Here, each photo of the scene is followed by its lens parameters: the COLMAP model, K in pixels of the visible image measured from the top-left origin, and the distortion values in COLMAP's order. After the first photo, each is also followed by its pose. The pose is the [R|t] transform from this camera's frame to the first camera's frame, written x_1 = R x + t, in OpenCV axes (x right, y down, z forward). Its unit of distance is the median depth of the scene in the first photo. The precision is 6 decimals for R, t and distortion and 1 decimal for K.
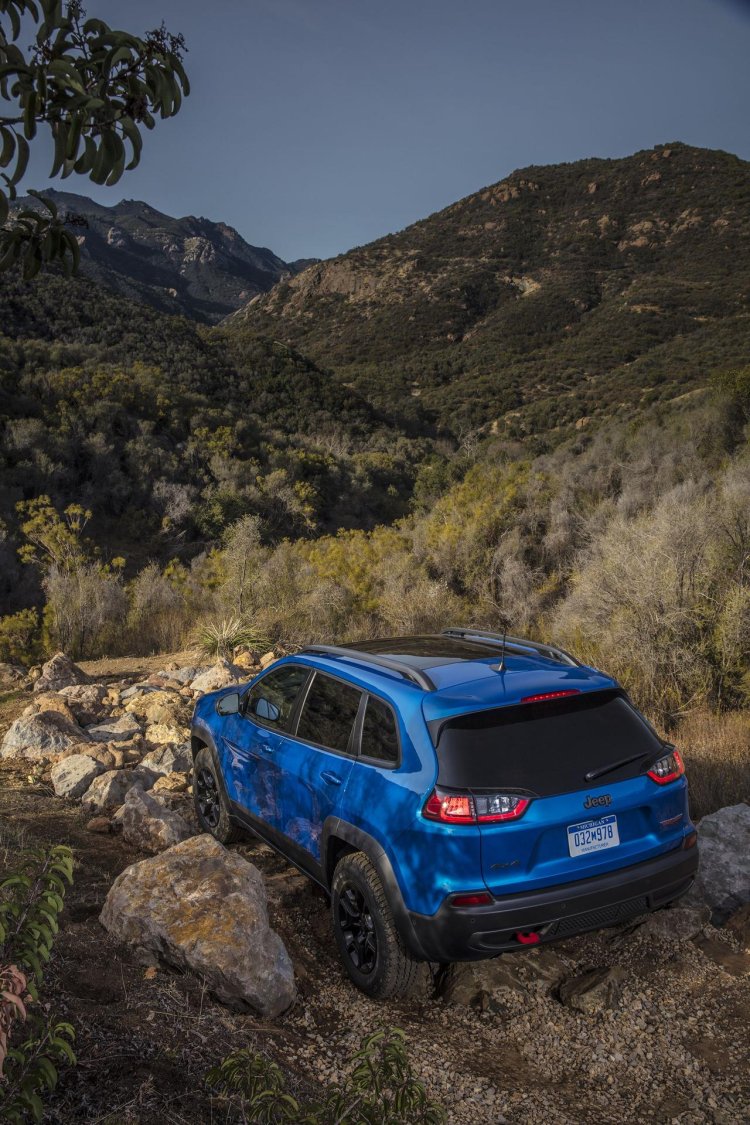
lens RADIAL K [[1004.7, 0, 375.0], [0, 1004.7, 562.1], [0, 0, 1]] dist [-0.006683, -0.002279]
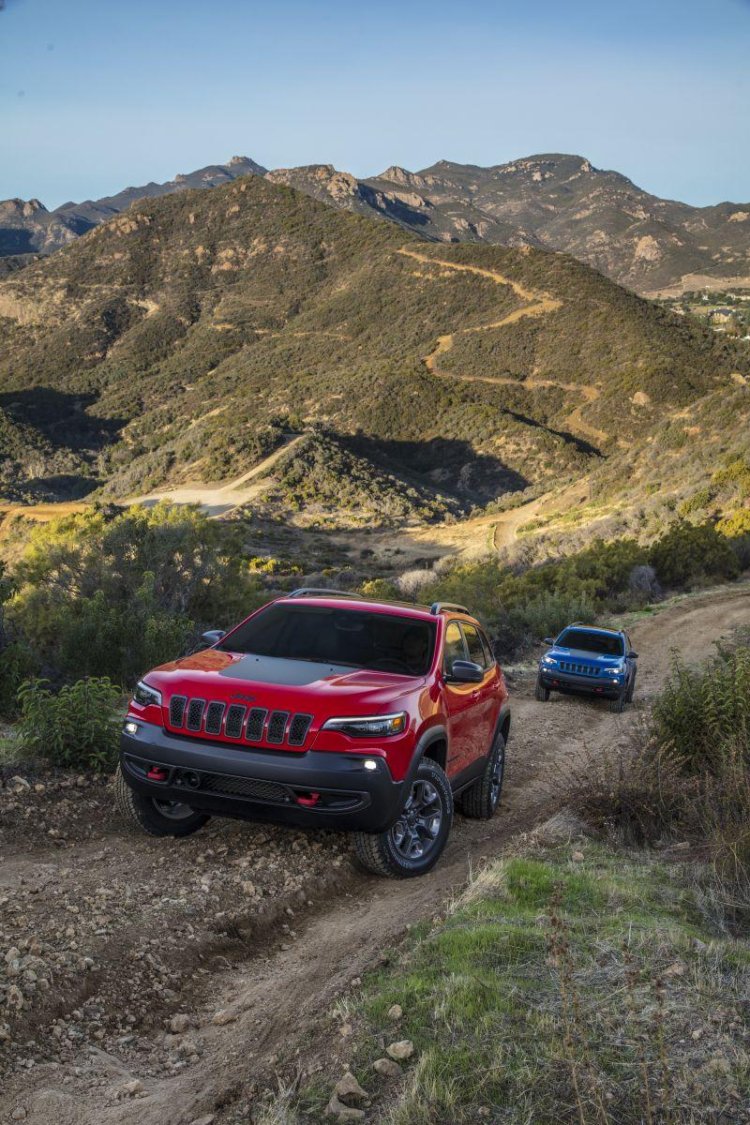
lens RADIAL K [[1004.7, 0, 374.0], [0, 1004.7, 562.0], [0, 0, 1]] dist [-0.006683, -0.002279]
pose [[0.948816, -0.154428, 0.275499, 0.006212], [0.135630, 0.987007, 0.086147, 0.000847], [-0.285223, -0.044371, 0.957434, -0.444528]]
